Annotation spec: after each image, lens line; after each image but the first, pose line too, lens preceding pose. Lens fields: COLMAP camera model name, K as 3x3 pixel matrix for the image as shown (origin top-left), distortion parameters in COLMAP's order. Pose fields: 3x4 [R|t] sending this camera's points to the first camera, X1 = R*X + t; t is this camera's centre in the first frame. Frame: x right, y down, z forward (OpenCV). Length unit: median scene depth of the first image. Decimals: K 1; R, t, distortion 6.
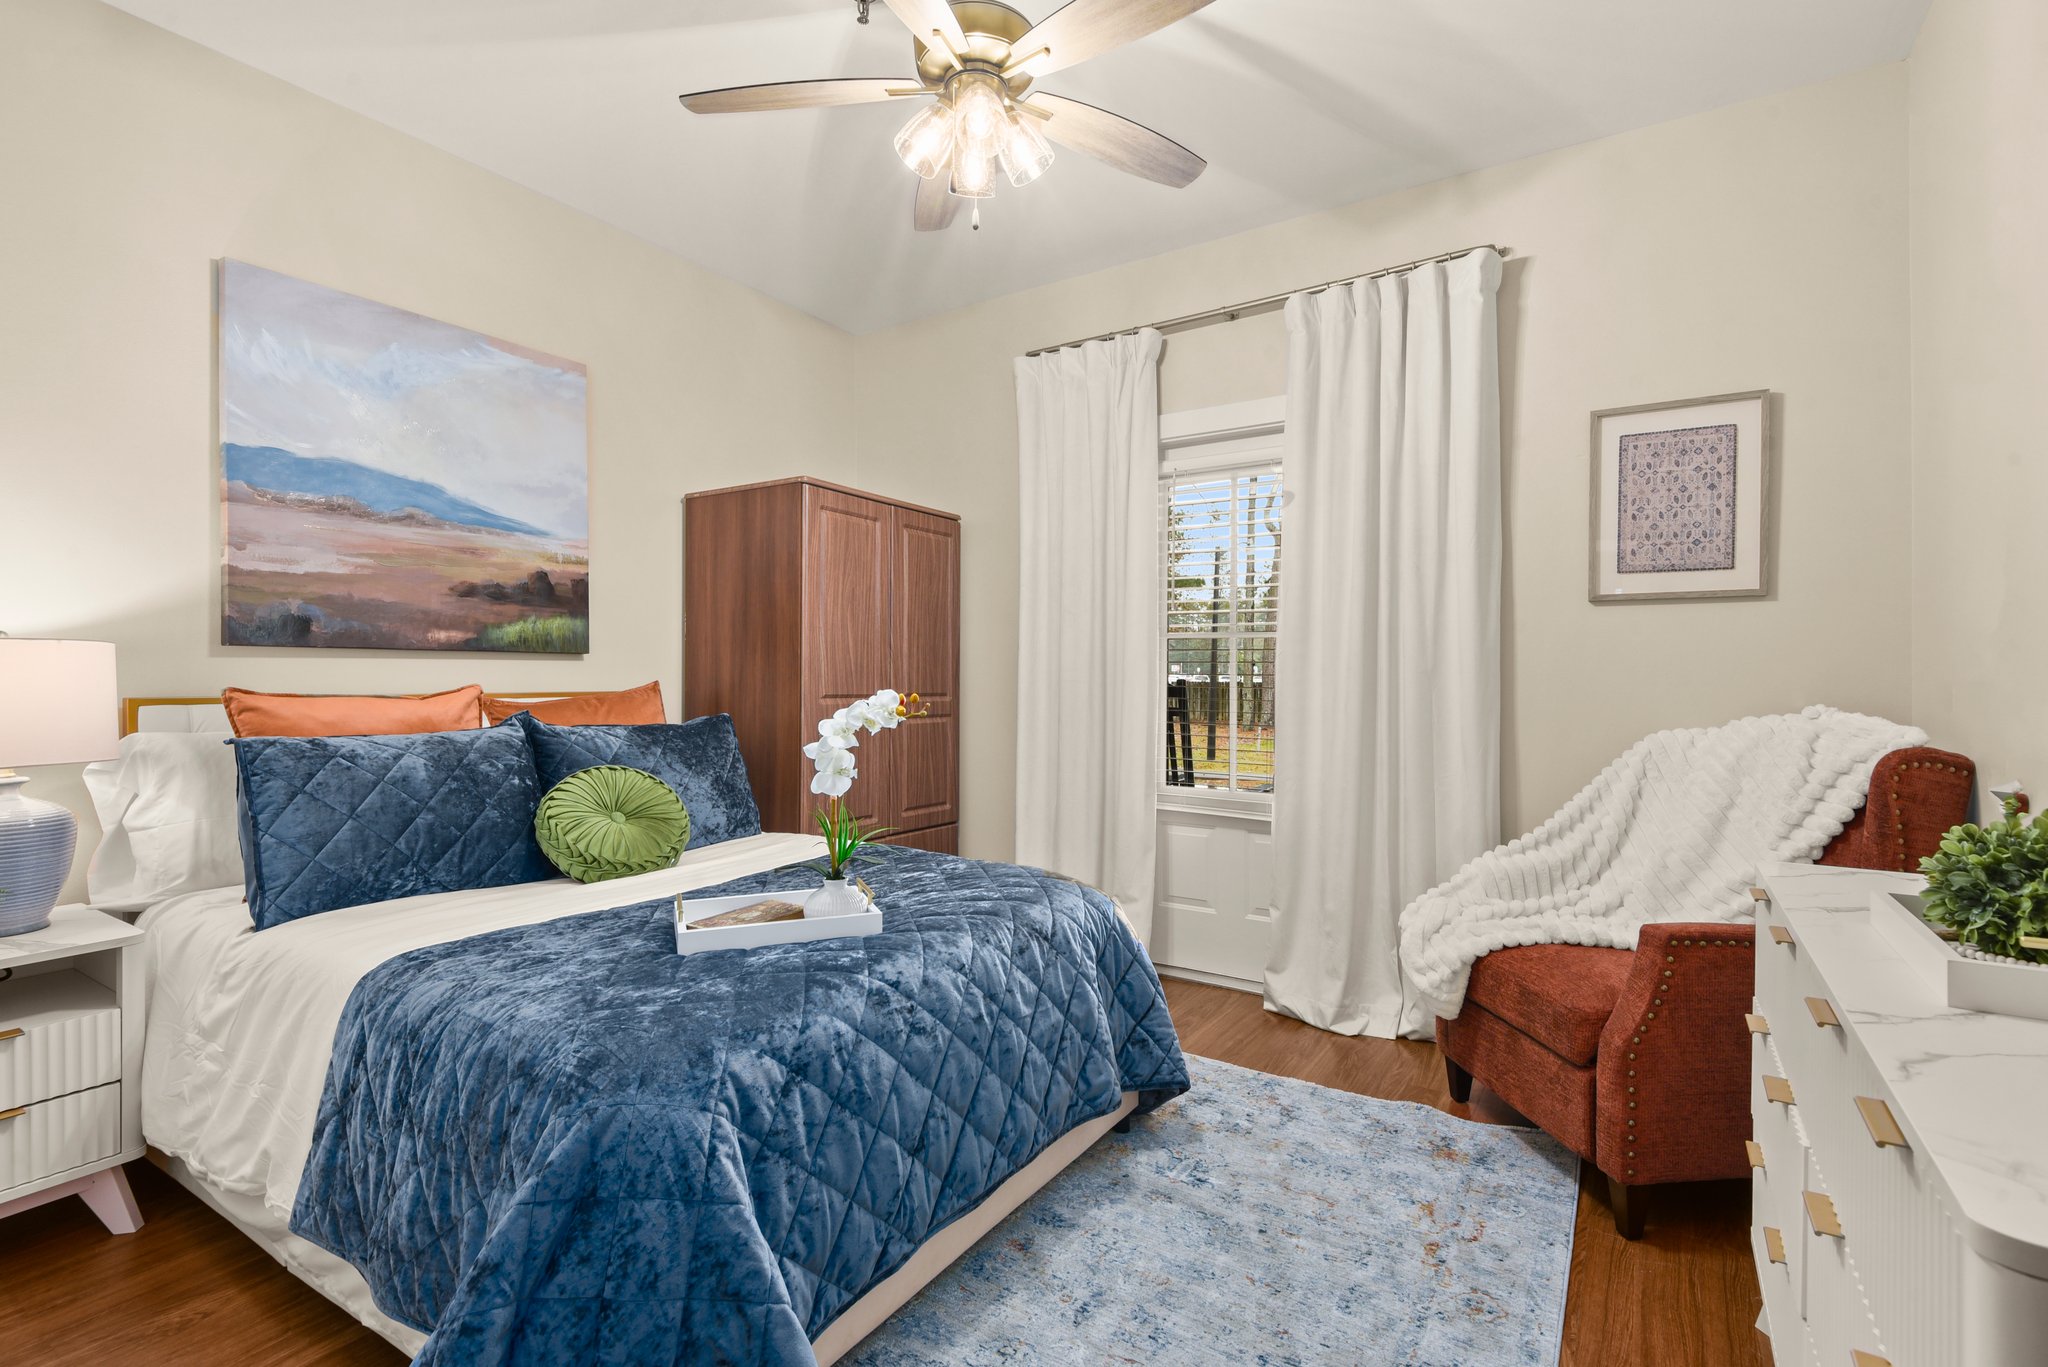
lens RADIAL K [[941.6, 0, 1024.0], [0, 941.6, 683.5], [0, 0, 1]] dist [-0.000526, -0.000394]
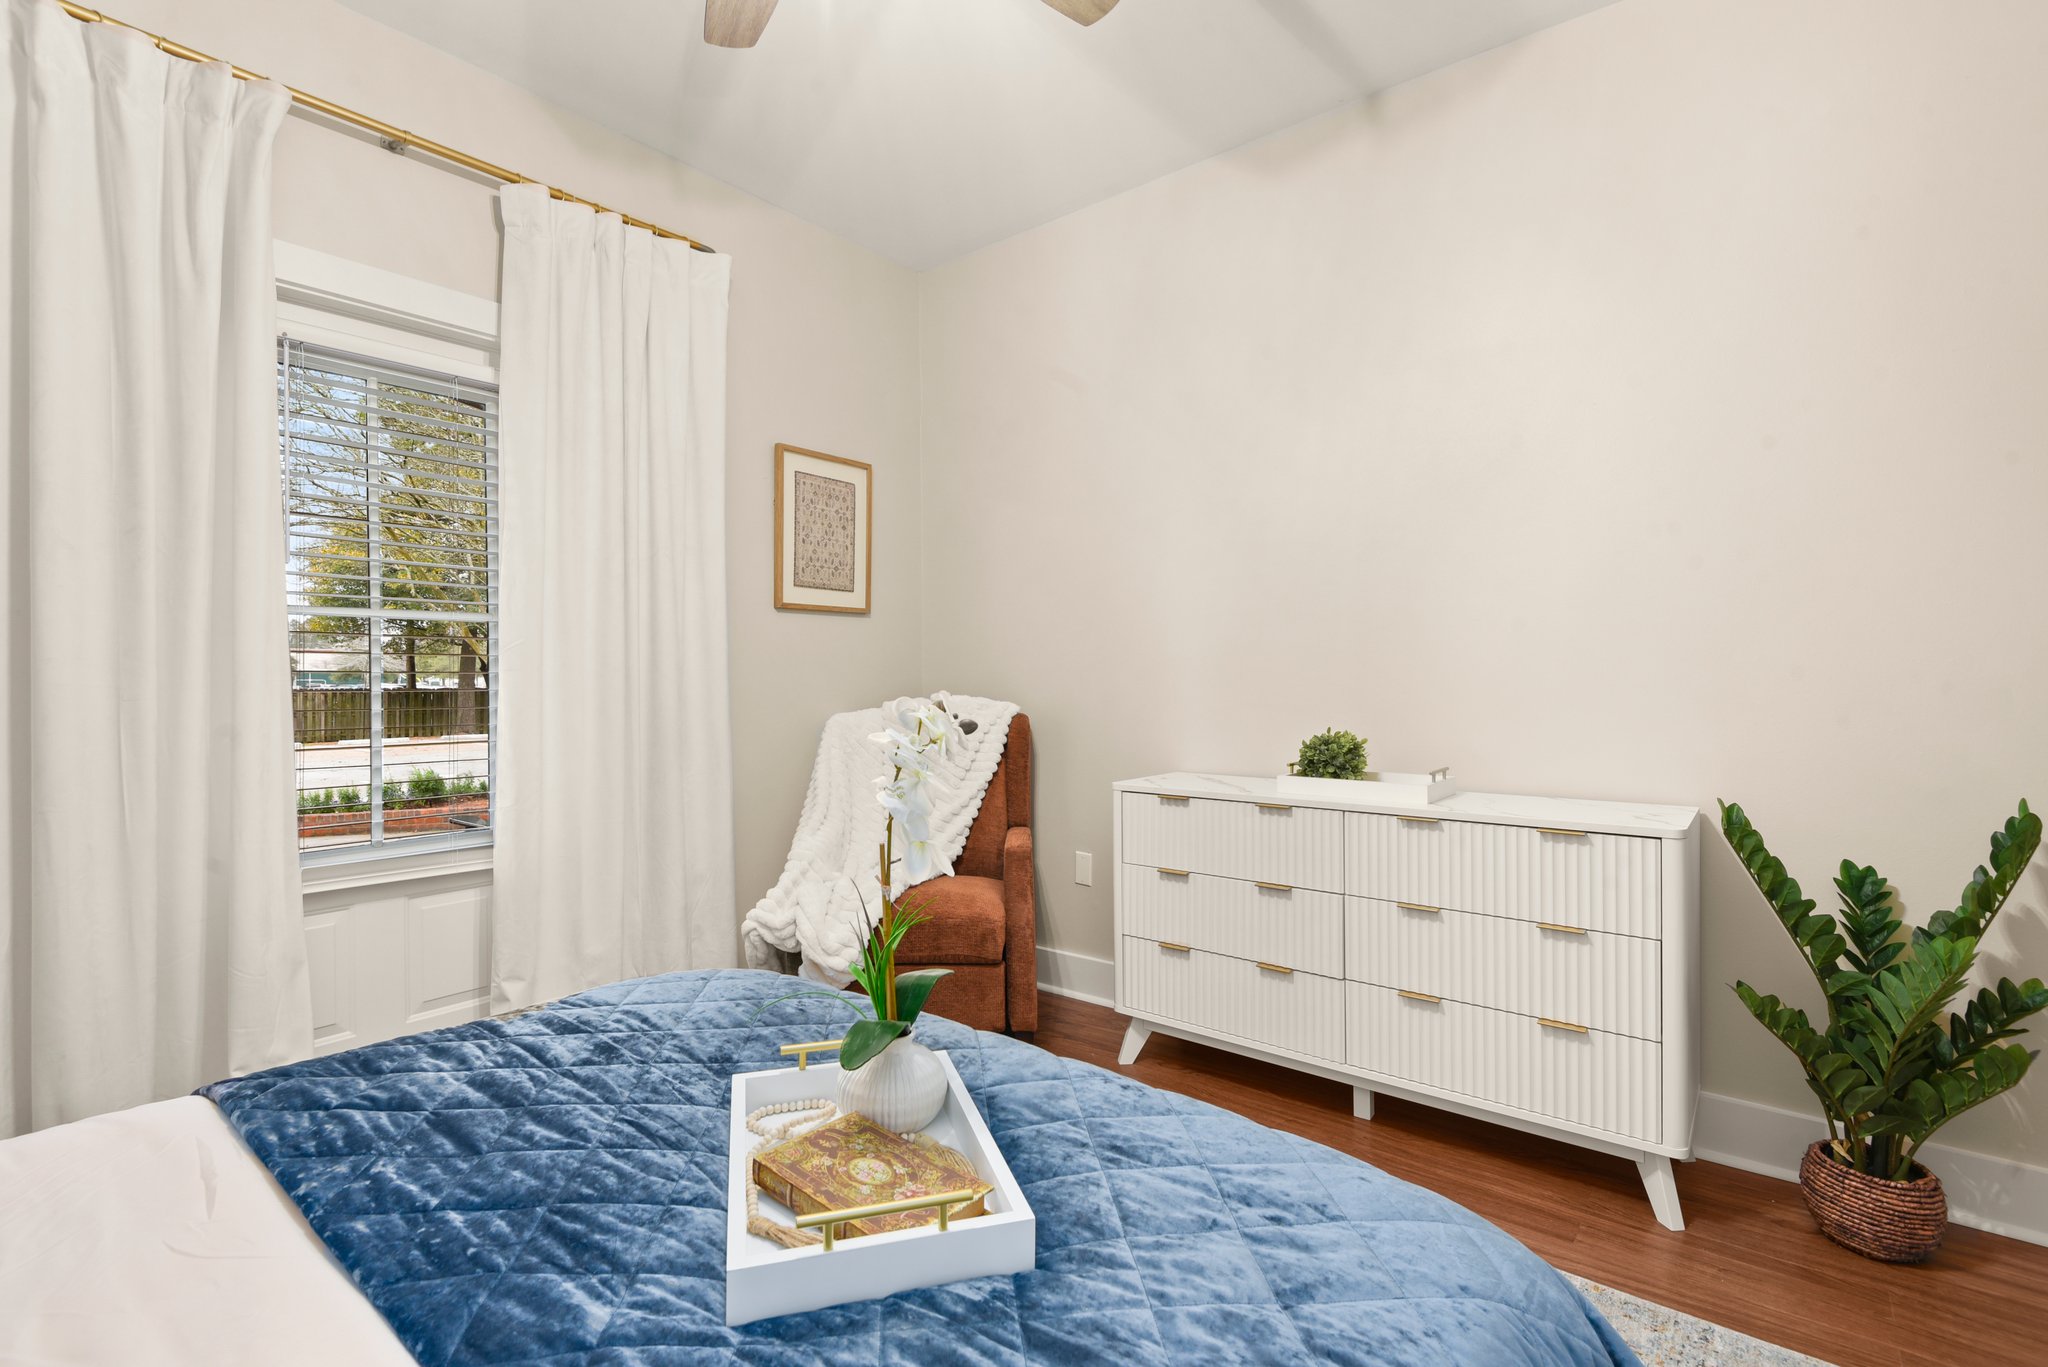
lens RADIAL K [[912.6, 0, 1031.2], [0, 912.6, 677.3], [0, 0, 1]] dist [0.000558, 0.000126]
pose [[0.088445, -0.009075, 0.996040, -0.516388], [0.013132, 0.999882, 0.007944, -0.008130], [-0.995994, 0.012377, 0.088554, 0.638228]]
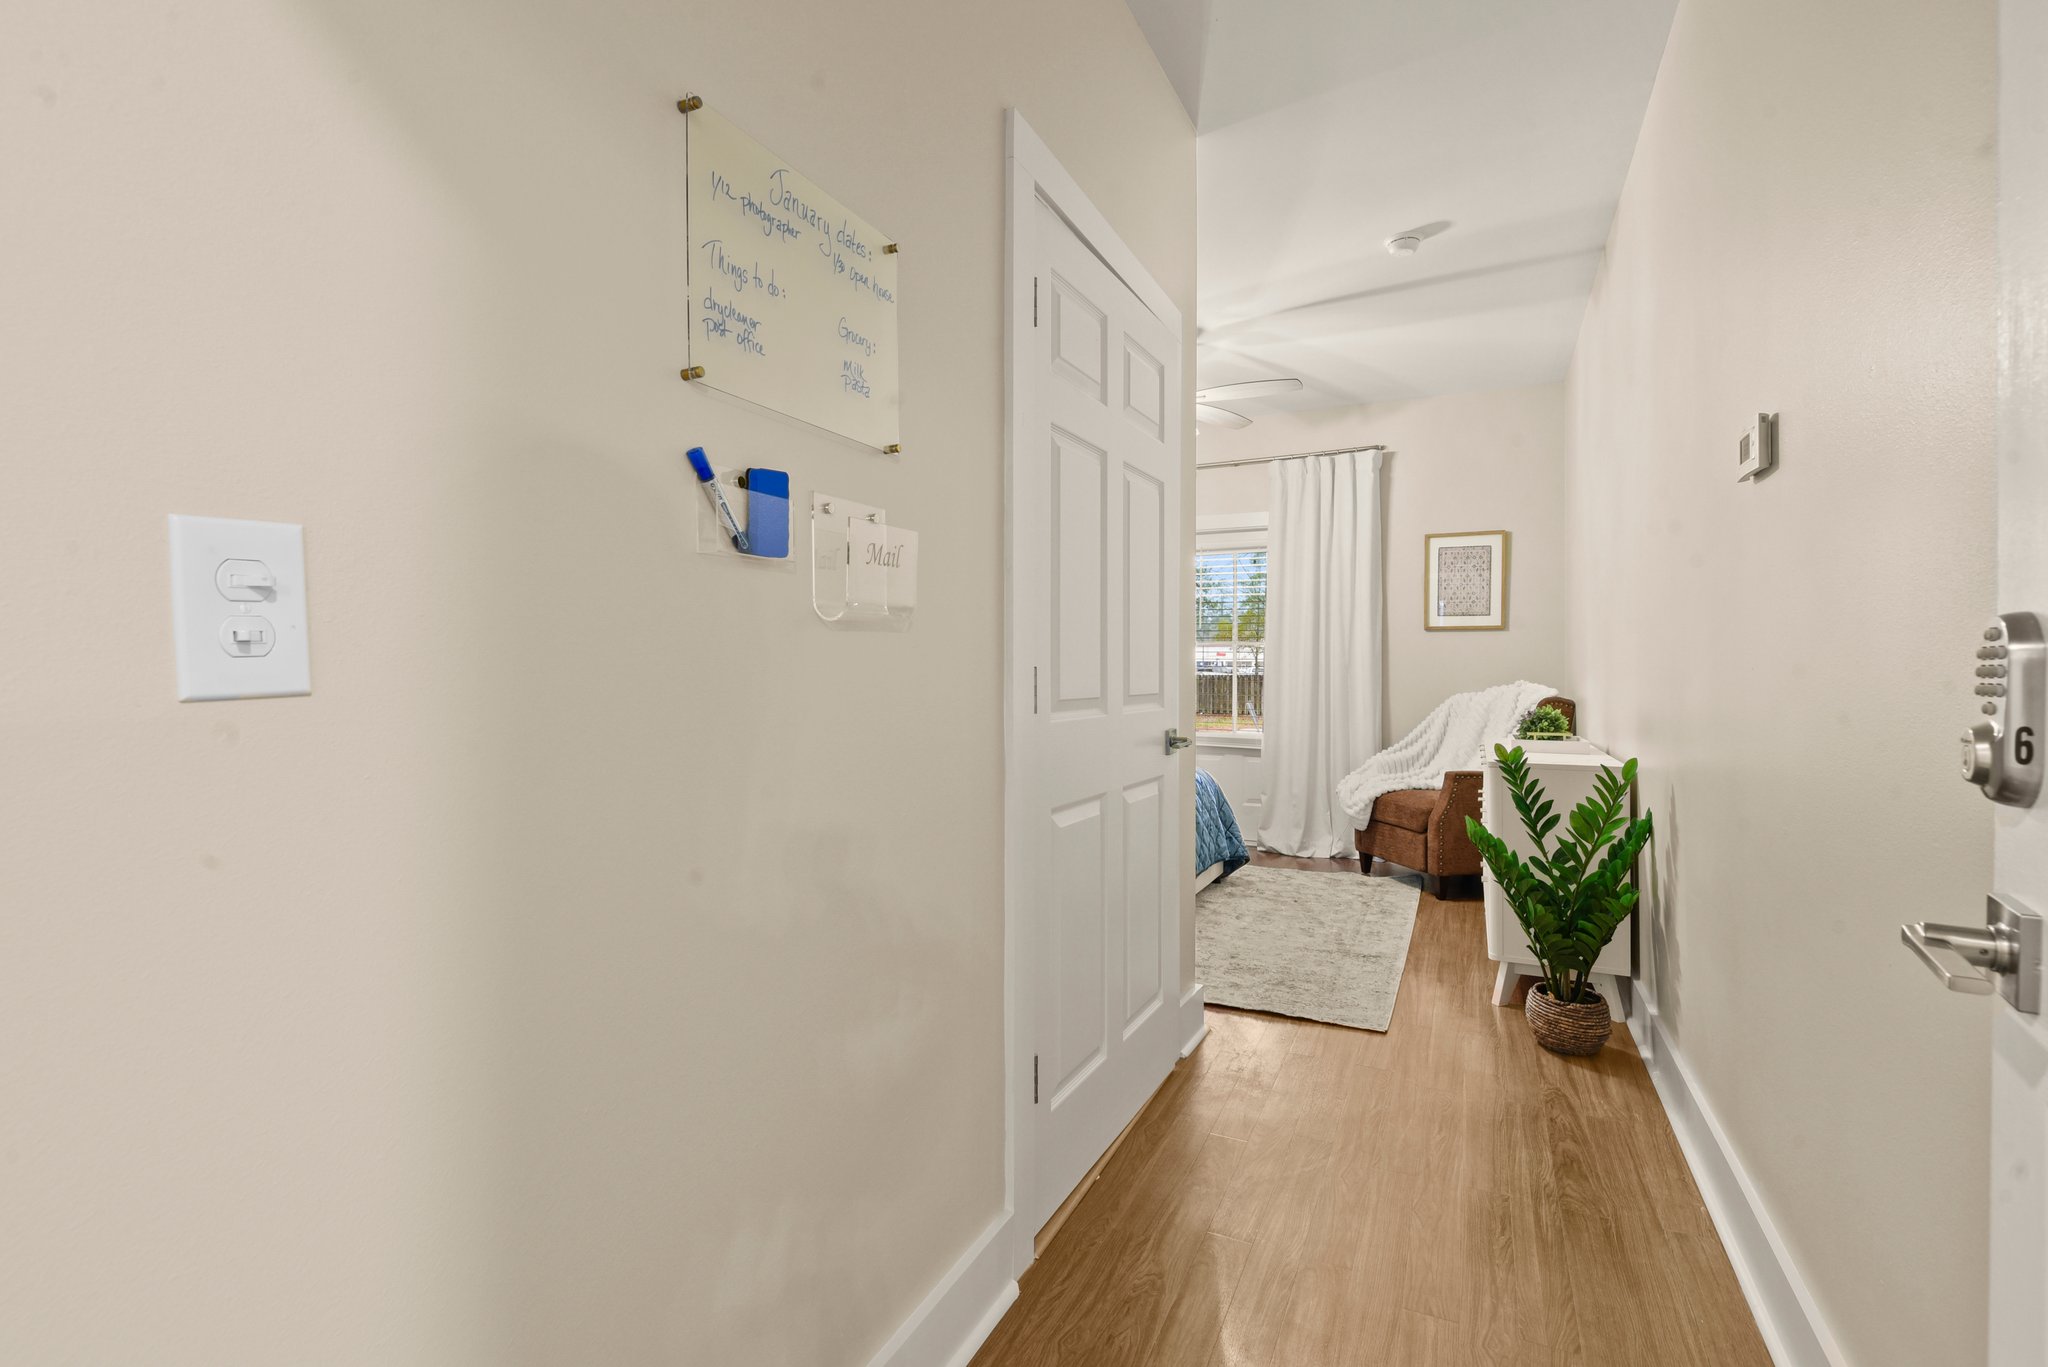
lens RADIAL K [[912.6, 0, 1031.2], [0, 912.6, 677.3], [0, 0, 1]] dist [0.000558, 0.000126]
pose [[0.991056, 0.000422, 0.133443, -0.511393], [-0.000048, 0.999996, -0.002803, 0.019341], [-0.133444, 0.002772, 0.991053, -0.852023]]
